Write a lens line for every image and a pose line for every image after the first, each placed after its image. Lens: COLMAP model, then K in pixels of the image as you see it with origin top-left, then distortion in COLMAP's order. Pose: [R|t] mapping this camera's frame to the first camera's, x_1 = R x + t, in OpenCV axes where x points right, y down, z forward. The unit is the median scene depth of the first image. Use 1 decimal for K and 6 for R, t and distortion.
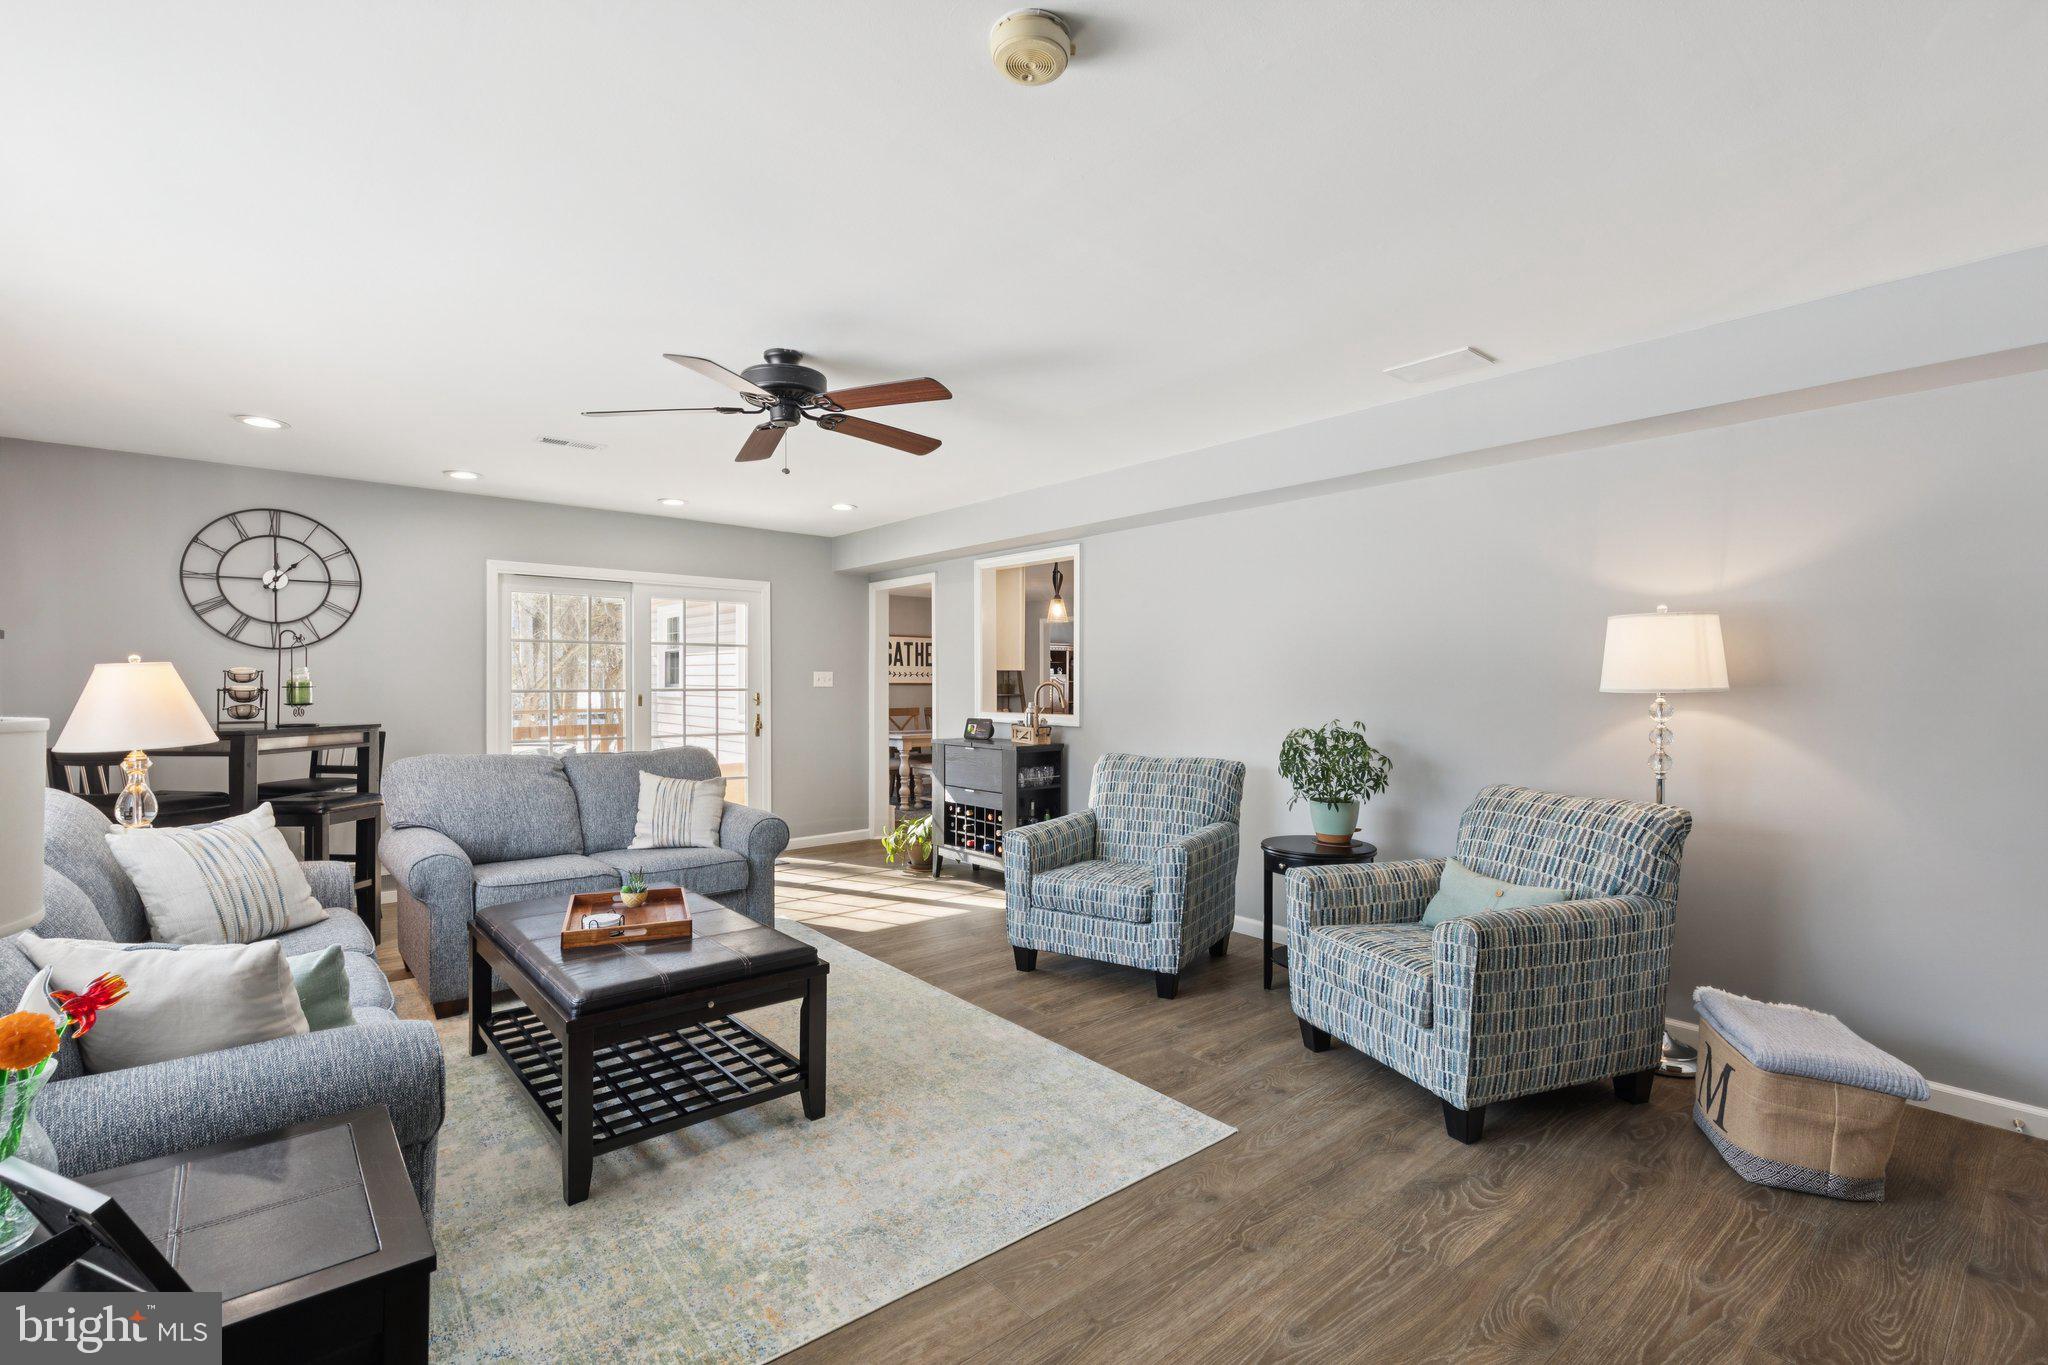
lens RADIAL K [[928.1, 0, 1027.7], [0, 928.1, 672.8], [0, 0, 1]] dist [0.022215, -0.000042]
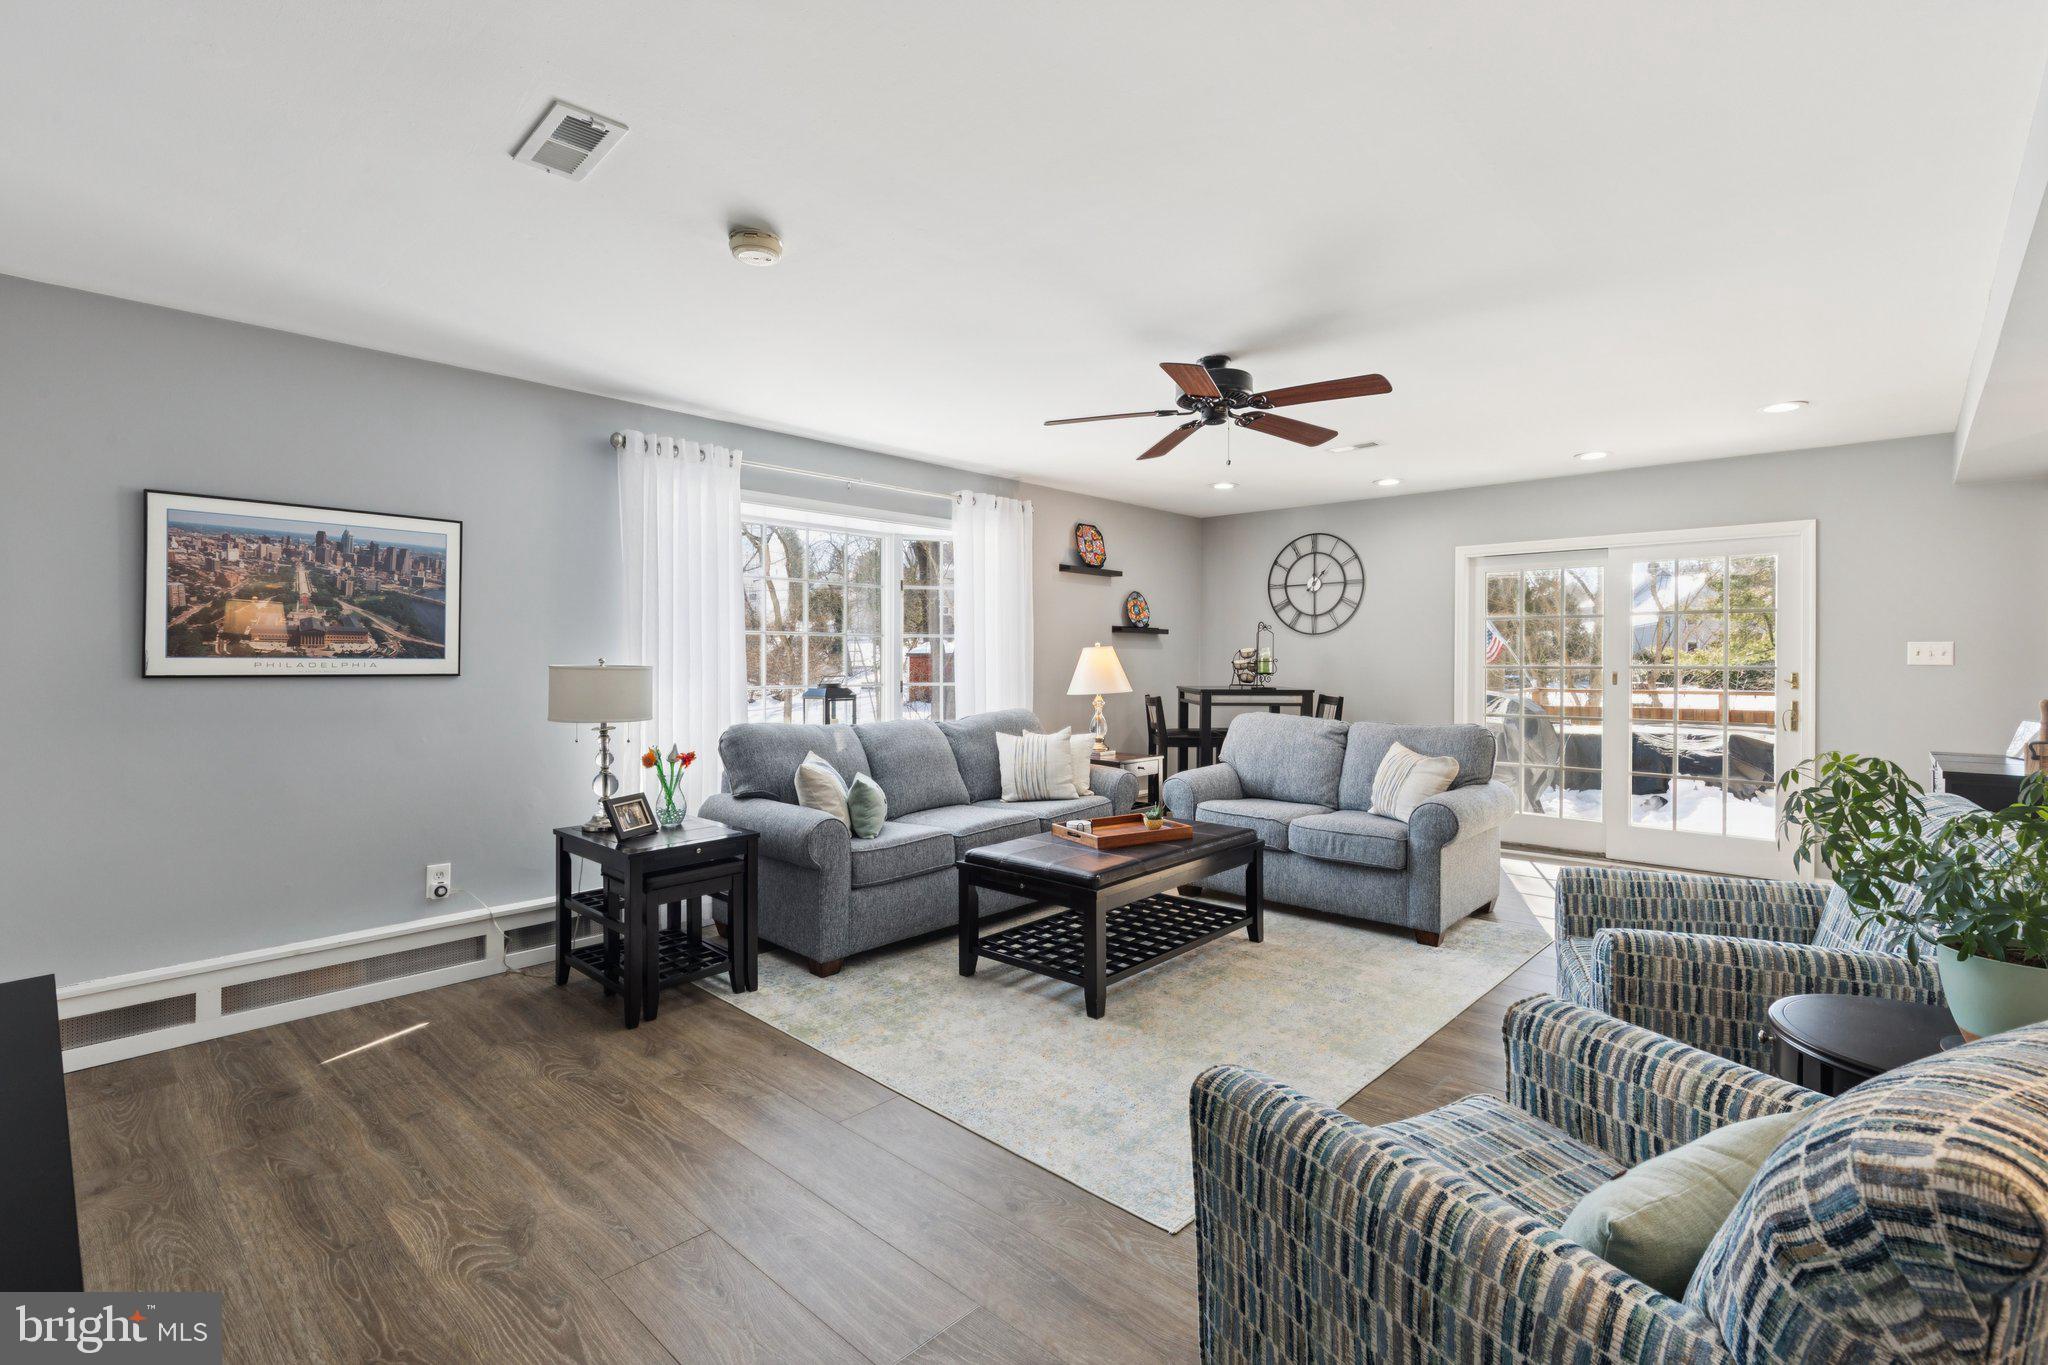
lens RADIAL K [[928.1, 0, 1027.7], [0, 928.1, 672.8], [0, 0, 1]] dist [0.022215, -0.000042]
pose [[0.137205, 0.014996, -0.990429, 0.513930], [0.011269, 0.999797, 0.016699, 0.003742], [0.990479, -0.013453, 0.137008, 0.403838]]
